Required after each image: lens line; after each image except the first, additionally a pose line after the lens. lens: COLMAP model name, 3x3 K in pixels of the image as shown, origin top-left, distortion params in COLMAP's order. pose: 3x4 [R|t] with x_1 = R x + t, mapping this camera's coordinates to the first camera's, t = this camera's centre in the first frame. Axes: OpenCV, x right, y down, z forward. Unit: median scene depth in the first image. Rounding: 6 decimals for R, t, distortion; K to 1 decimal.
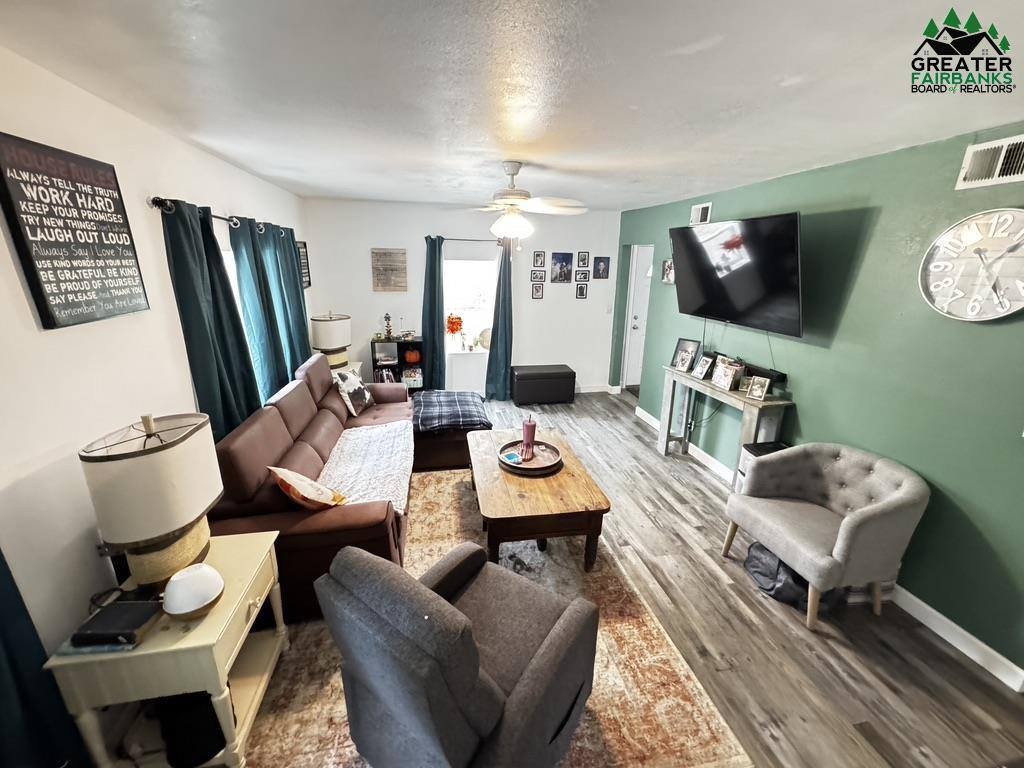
lens RADIAL K [[407.6, 0, 507.8], [0, 407.6, 382.6], [0, 0, 1]] dist [-0.001413, -0.000106]
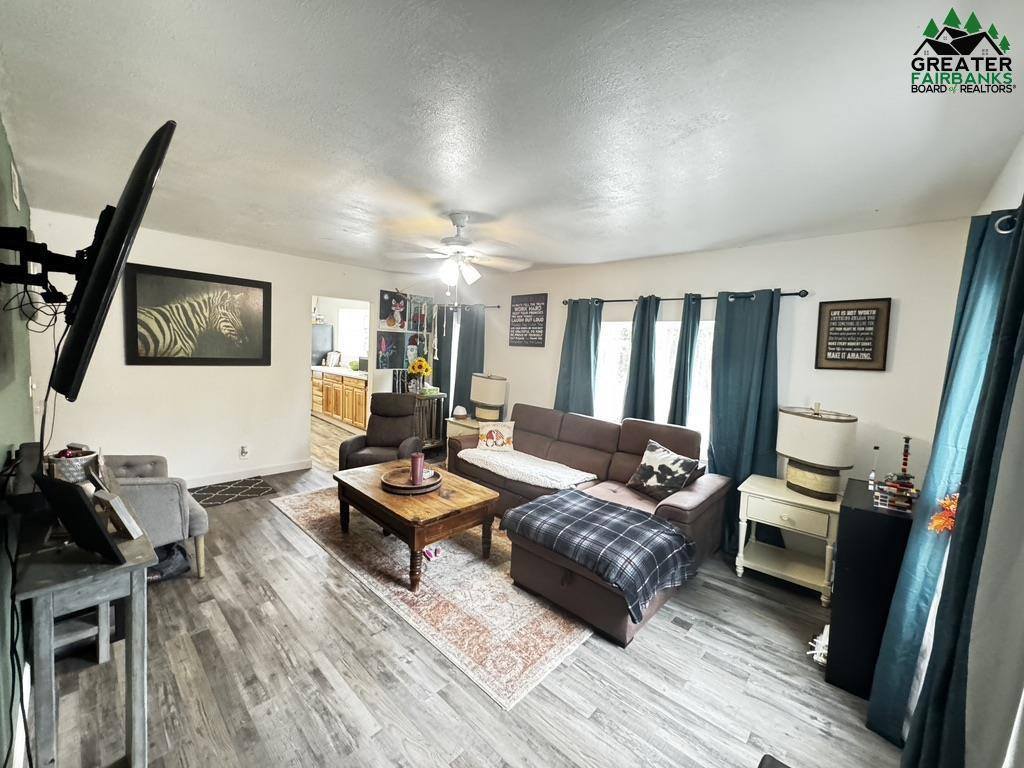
lens RADIAL K [[407.6, 0, 512.5], [0, 407.6, 381.7], [0, 0, 1]] dist [-0.001413, -0.000106]
pose [[-0.802350, -0.004301, -0.596838, 0.637358], [-0.231375, 0.924021, 0.304387, -0.593927], [0.550182, 0.382318, -0.742383, 2.414370]]
